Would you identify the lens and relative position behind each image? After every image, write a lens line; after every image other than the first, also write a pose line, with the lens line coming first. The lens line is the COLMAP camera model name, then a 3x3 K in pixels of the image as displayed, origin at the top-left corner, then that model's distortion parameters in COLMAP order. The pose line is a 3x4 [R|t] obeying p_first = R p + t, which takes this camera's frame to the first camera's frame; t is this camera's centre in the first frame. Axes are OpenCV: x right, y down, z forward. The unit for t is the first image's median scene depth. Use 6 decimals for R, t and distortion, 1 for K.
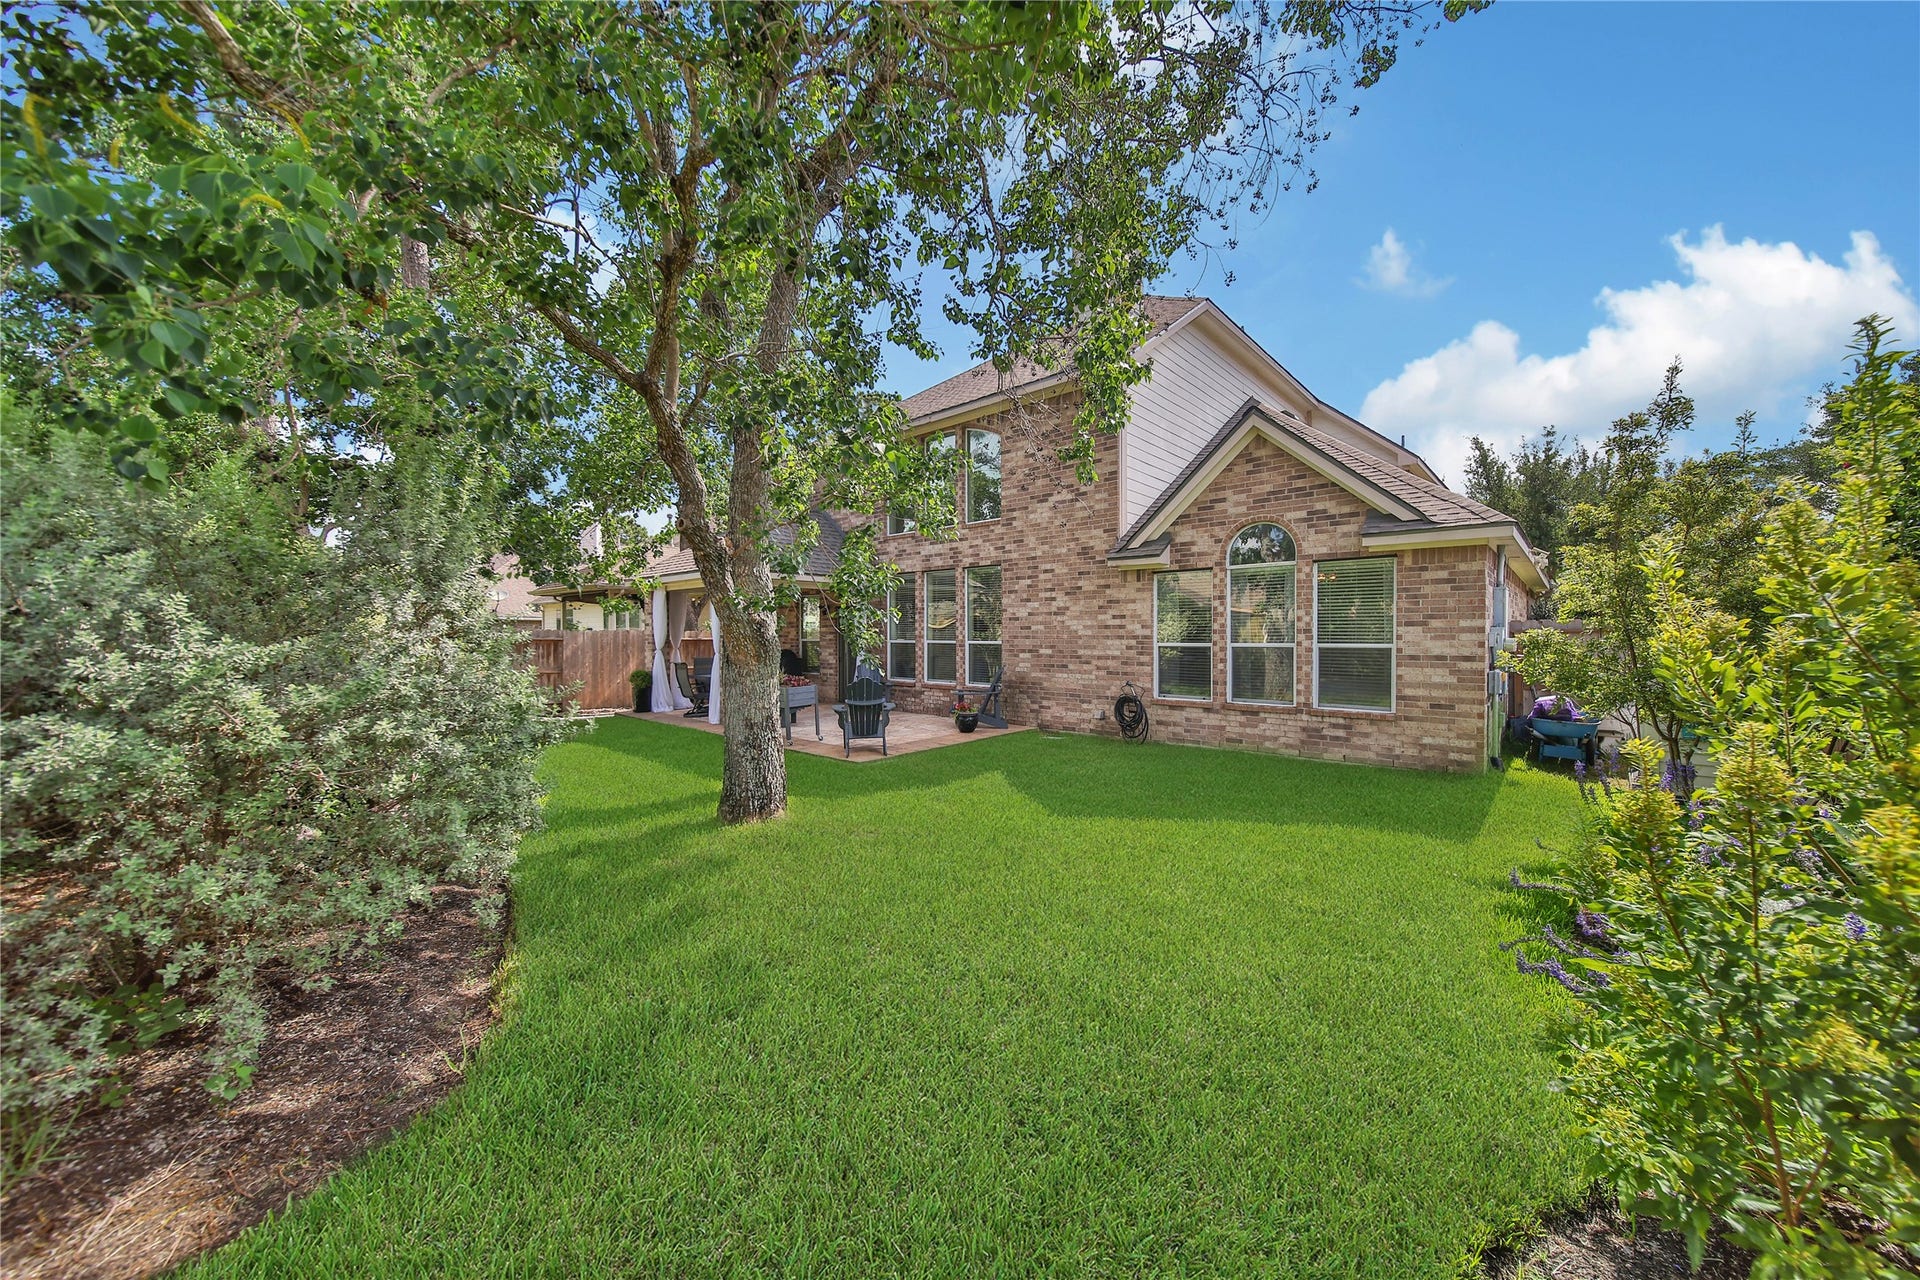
lens RADIAL K [[680.7, 0, 953.1], [0, 680.7, 636.9], [0, 0, 1]] dist [0.001153, -0.000187]
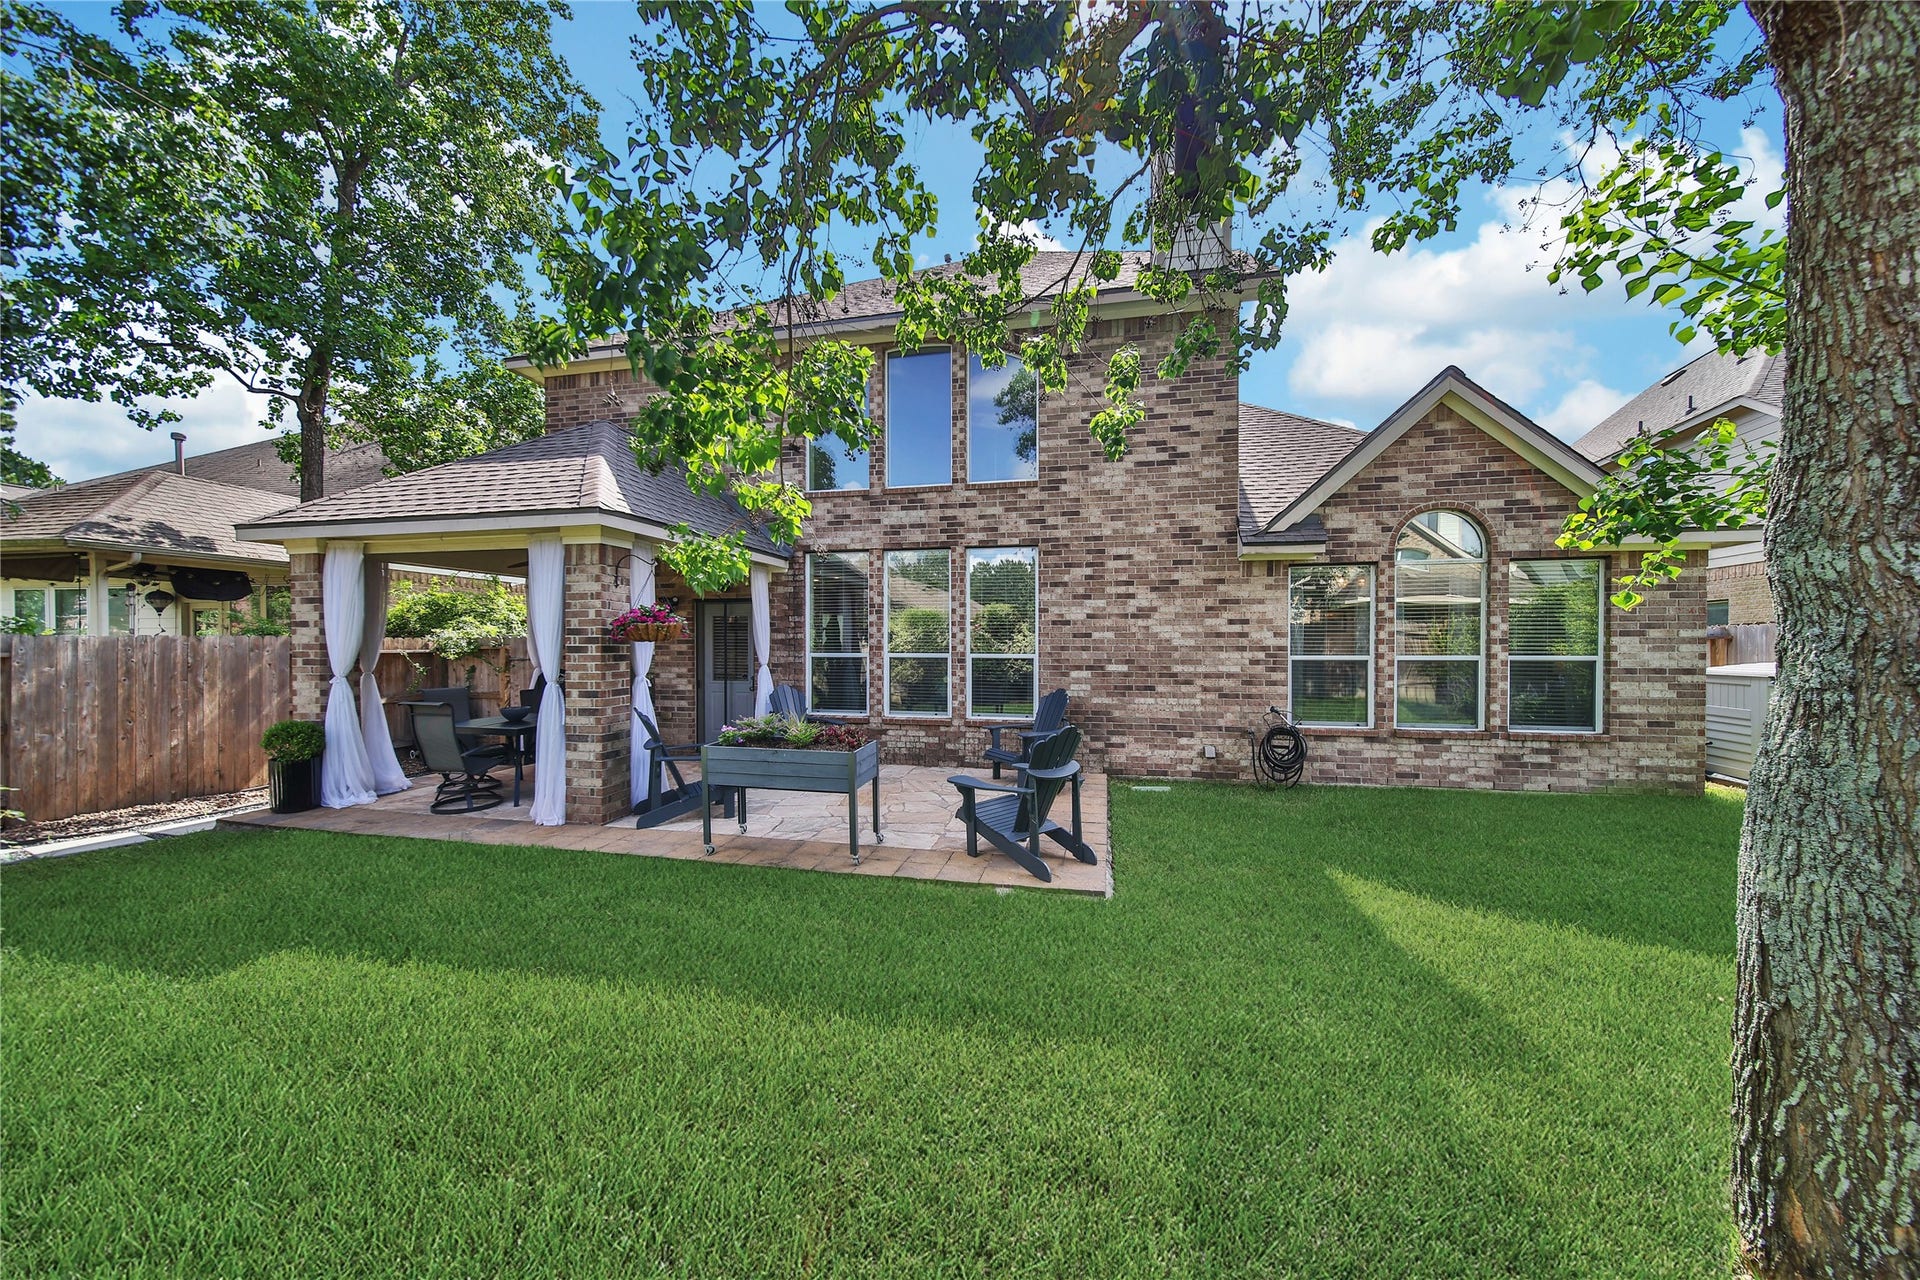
lens RADIAL K [[680.7, 0, 969.8], [0, 680.7, 648.1], [0, 0, 1]] dist [0.001153, -0.000187]
pose [[0.861934, 0.001491, 0.507018, -0.411362], [-0.000688, 0.999998, -0.001771, 0.001594], [-0.507020, 0.001177, 0.861934, 0.511985]]
